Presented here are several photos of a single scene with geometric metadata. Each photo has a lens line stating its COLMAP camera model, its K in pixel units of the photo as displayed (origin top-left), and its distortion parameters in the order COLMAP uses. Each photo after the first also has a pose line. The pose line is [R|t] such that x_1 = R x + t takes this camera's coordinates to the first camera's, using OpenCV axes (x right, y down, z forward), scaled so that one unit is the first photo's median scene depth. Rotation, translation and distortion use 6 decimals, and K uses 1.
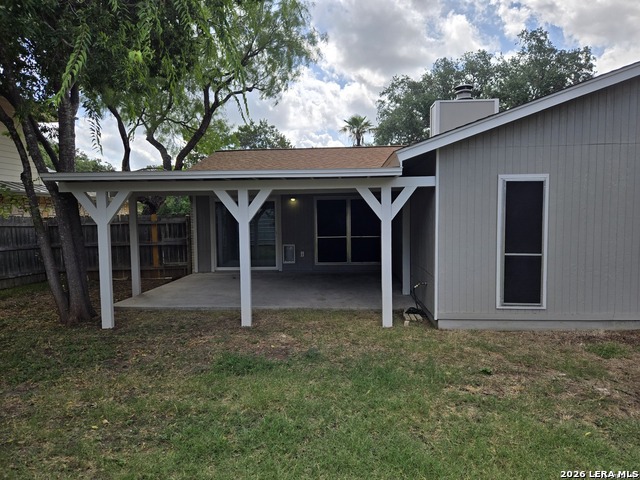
lens RADIAL K [[426.2, 0, 315.9], [0, 426.2, 246.7], [0, 0, 1]] dist [0.096501, -0.081358]
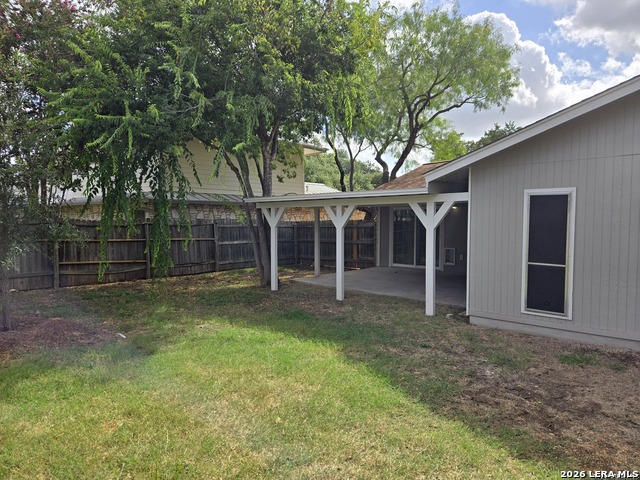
lens RADIAL K [[426.2, 0, 315.9], [0, 426.2, 246.7], [0, 0, 1]] dist [0.096501, -0.081358]
pose [[0.779112, 0.052221, -0.624706, 0.691516], [-0.055686, 0.998350, 0.014005, -0.008652], [0.624407, 0.023876, 0.780734, -0.171641]]
